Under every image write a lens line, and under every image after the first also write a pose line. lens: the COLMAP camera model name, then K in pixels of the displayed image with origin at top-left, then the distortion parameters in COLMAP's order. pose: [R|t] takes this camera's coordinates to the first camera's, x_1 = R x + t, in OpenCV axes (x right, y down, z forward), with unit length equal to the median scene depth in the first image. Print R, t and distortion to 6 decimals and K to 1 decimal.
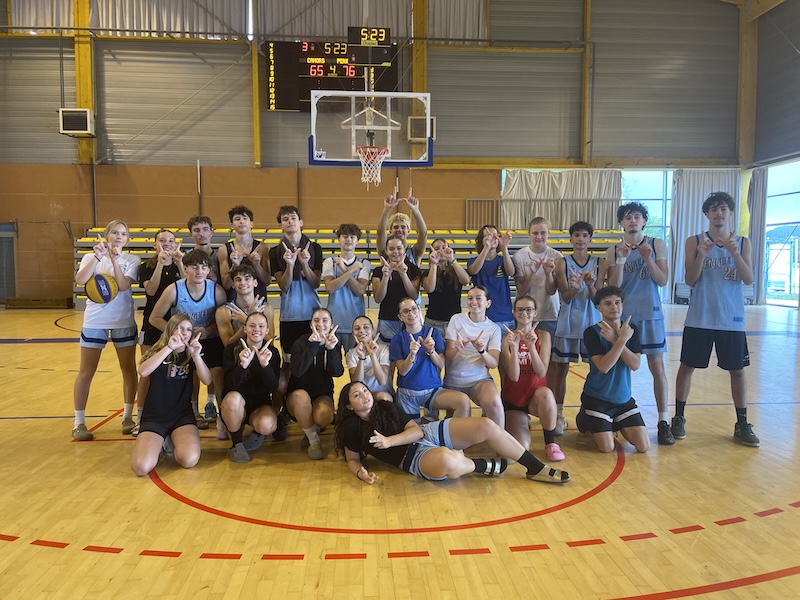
lens RADIAL K [[601.5, 0, 403.2], [0, 601.5, 299.0], [0, 0, 1]] dist [0.064876, -0.086479]
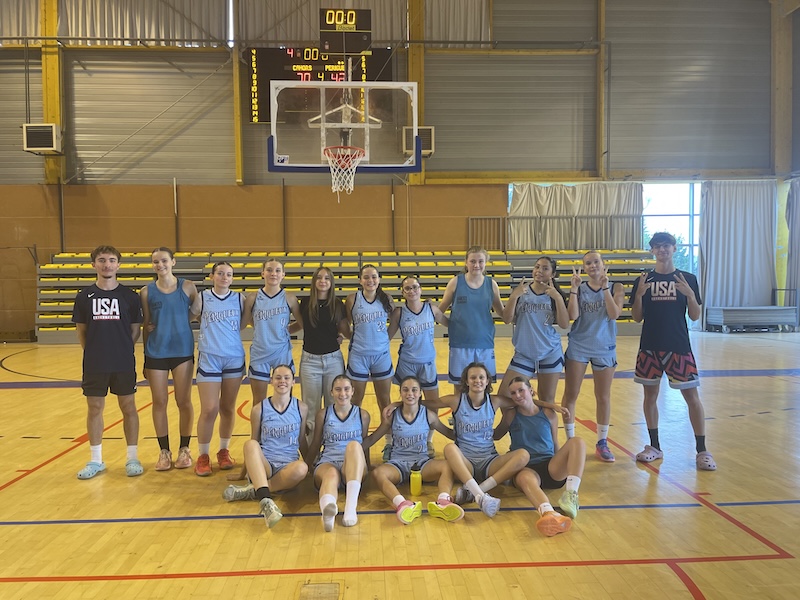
lens RADIAL K [[601.5, 0, 393.6], [0, 601.5, 306.4], [0, 0, 1]] dist [0.064876, -0.086479]
pose [[0.999507, -0.007770, -0.030412, 0.018681], [0.006995, 0.999650, -0.025507, -0.010064], [0.030600, 0.025282, 0.999212, 0.102464]]
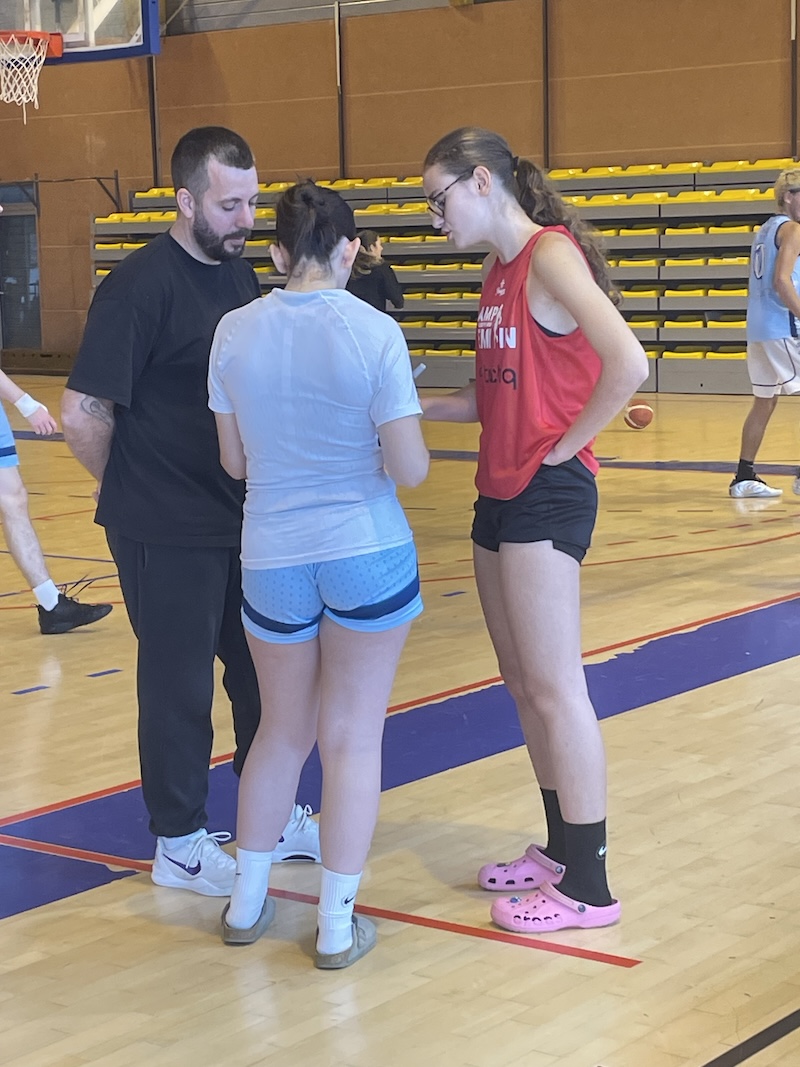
lens RADIAL K [[2291.2, 0, 398.4], [0, 2291.2, 534.2], [0, 0, 1]] dist [0.199487, 0.000000]
pose [[0.739408, 0.066222, -0.669993, 0.720595], [-0.024193, 0.997122, 0.071855, 0.003575], [0.672823, -0.036921, 0.738882, -0.084700]]
